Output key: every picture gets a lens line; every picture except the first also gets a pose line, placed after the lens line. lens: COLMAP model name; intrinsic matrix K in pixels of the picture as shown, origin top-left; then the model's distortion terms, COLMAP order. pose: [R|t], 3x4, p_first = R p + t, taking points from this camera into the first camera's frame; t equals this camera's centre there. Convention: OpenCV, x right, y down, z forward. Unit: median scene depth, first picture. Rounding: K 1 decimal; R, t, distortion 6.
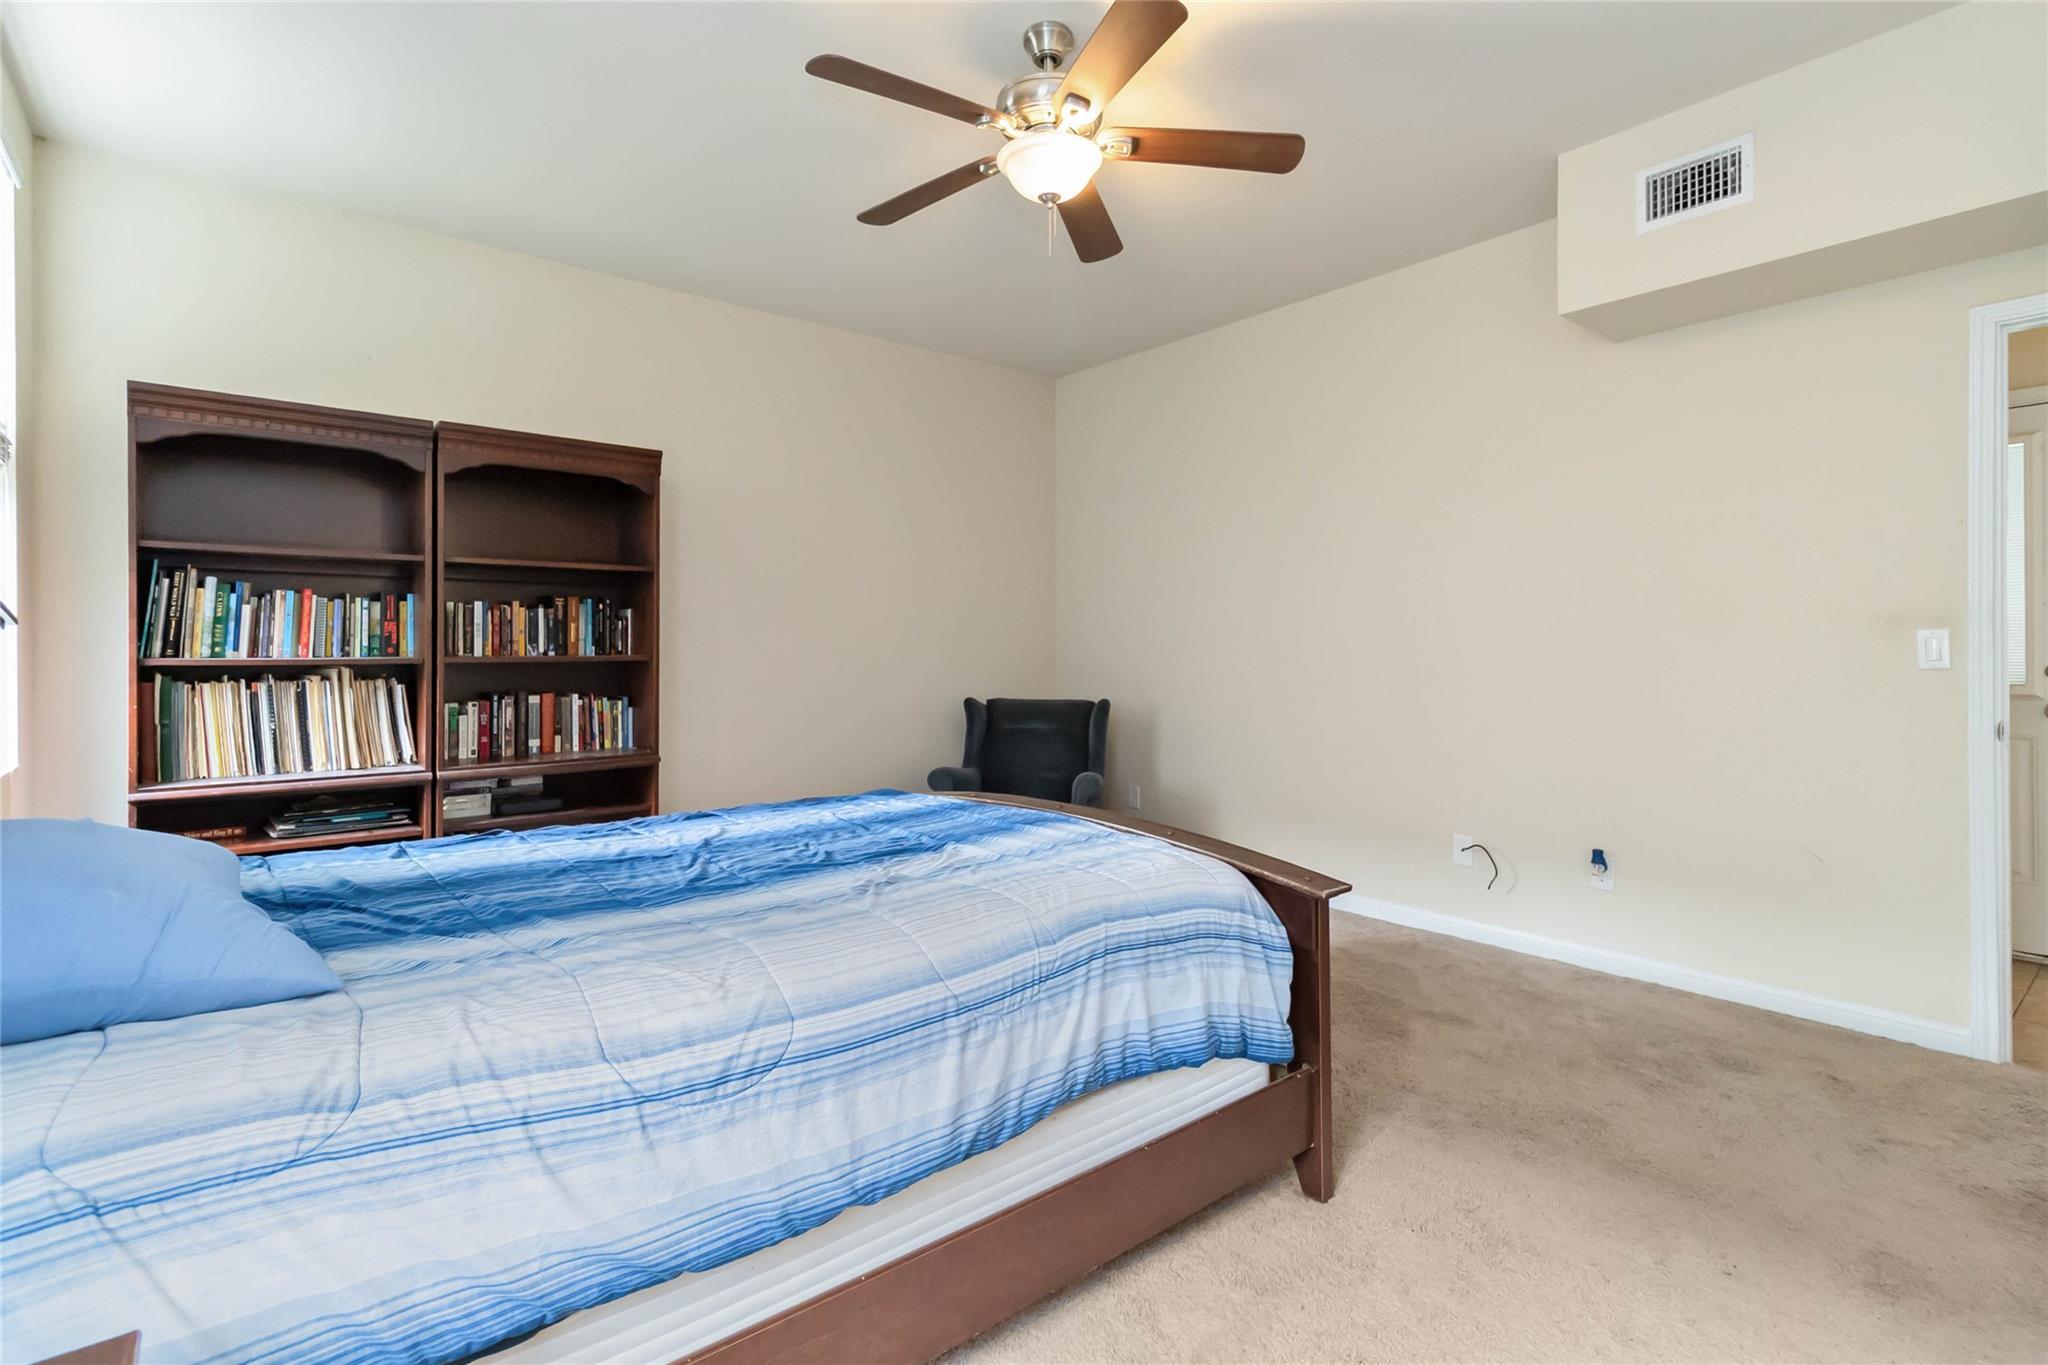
lens RADIAL K [[956.4, 0, 1033.5], [0, 956.4, 666.2], [0, 0, 1]] dist [-0.000692, 0.000466]
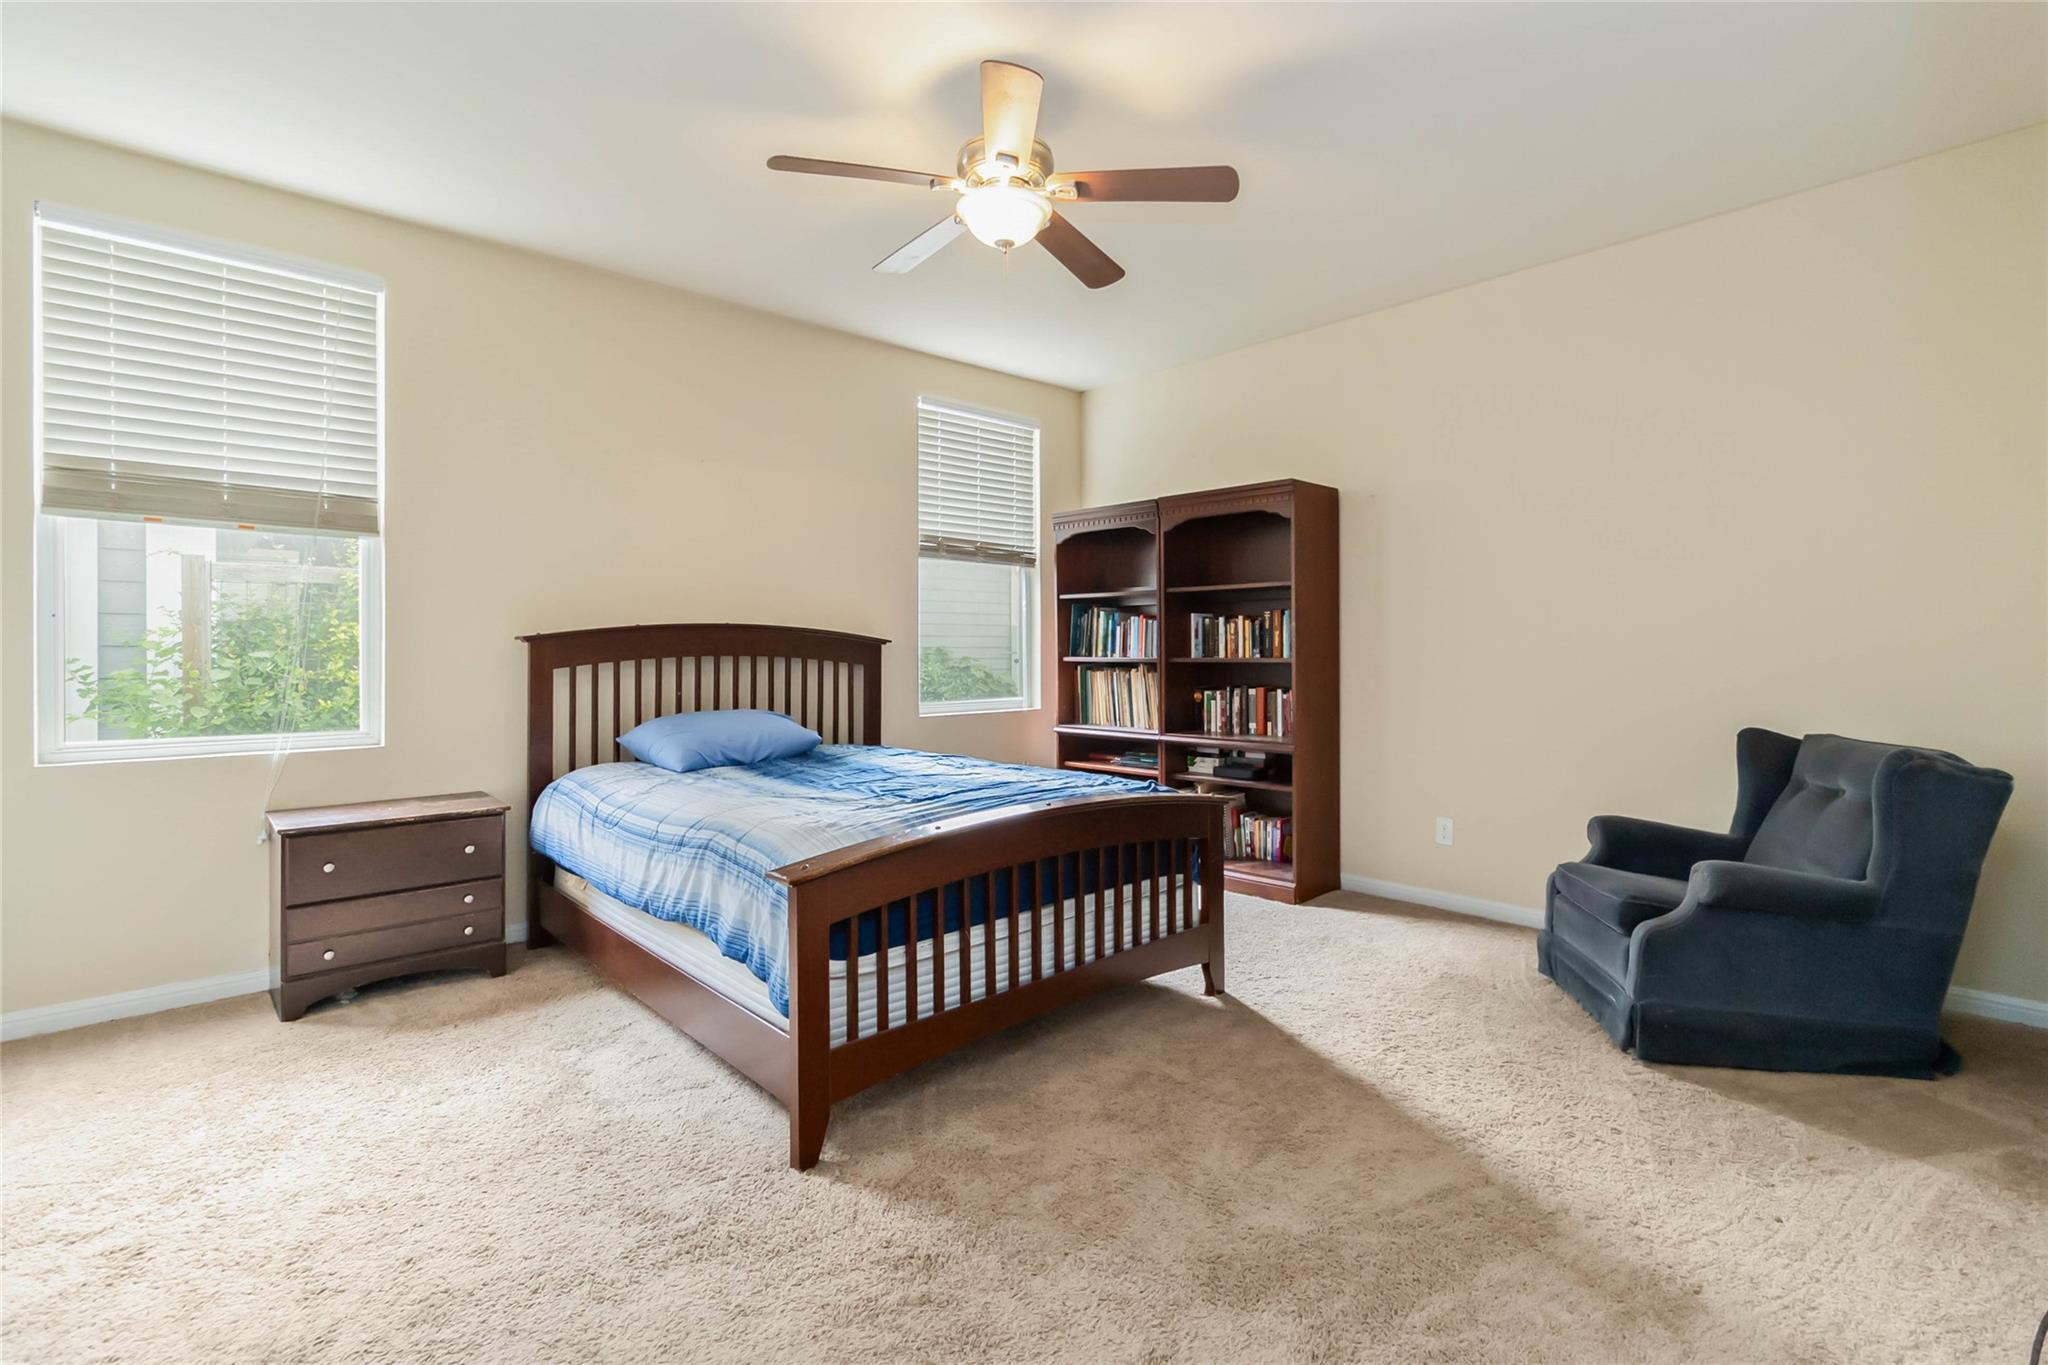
lens RADIAL K [[956.4, 0, 1034.0], [0, 956.4, 667.6], [0, 0, 1]] dist [-0.000692, 0.000466]
pose [[0.054371, 0.018705, -0.998346, 0.789766], [-0.015659, 0.999718, 0.017878, -0.016839], [0.998398, 0.014661, 0.054648, 0.682039]]
